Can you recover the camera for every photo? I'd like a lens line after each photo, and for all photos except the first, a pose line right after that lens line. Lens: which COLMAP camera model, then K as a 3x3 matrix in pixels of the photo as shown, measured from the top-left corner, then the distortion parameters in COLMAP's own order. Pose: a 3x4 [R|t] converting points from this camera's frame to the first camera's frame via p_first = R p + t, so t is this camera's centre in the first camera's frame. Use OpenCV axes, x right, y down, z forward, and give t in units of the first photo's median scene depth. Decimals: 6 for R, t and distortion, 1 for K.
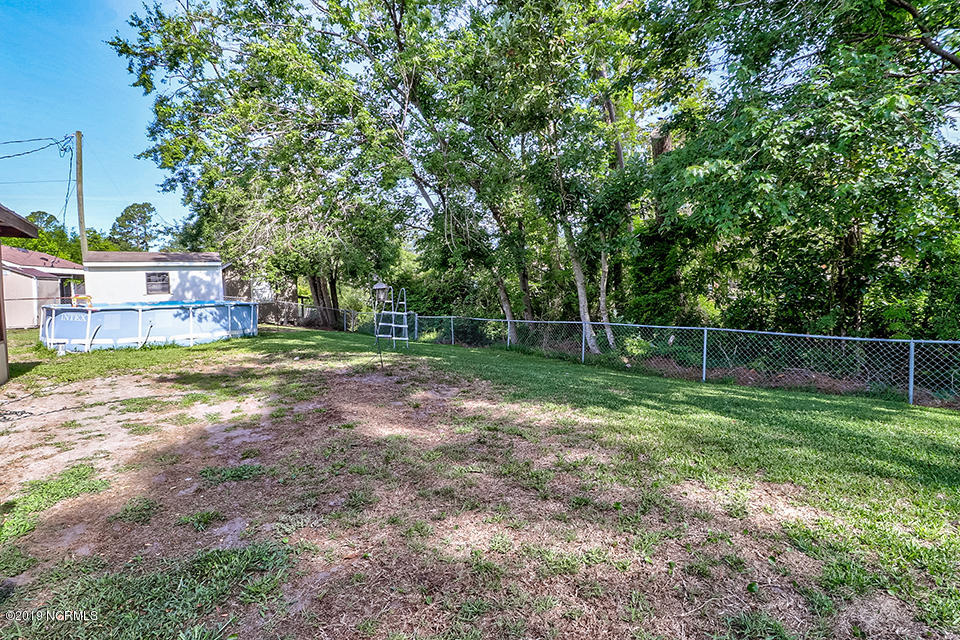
lens RADIAL K [[464.2, 0, 486.9], [0, 464.2, 316.6], [0, 0, 1]] dist [-0.019147, -0.000305]
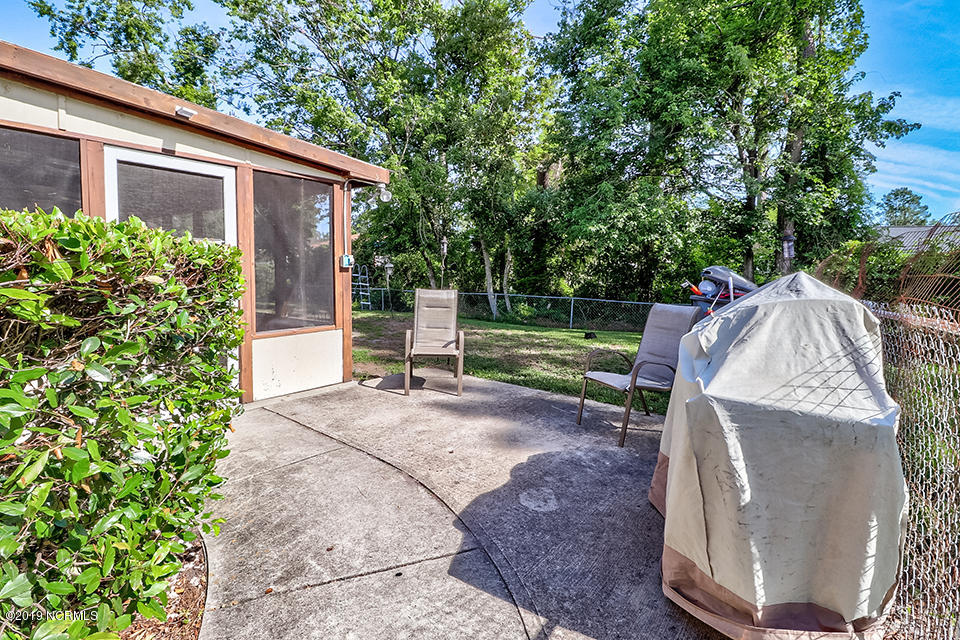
lens RADIAL K [[464.2, 0, 476.5], [0, 464.2, 318.3], [0, 0, 1]] dist [-0.019147, -0.000305]
pose [[0.951747, 0.010075, 0.306719, -0.289842], [-0.025169, 0.998656, 0.045297, 0.023992], [-0.305851, -0.050831, 0.950722, -0.392554]]
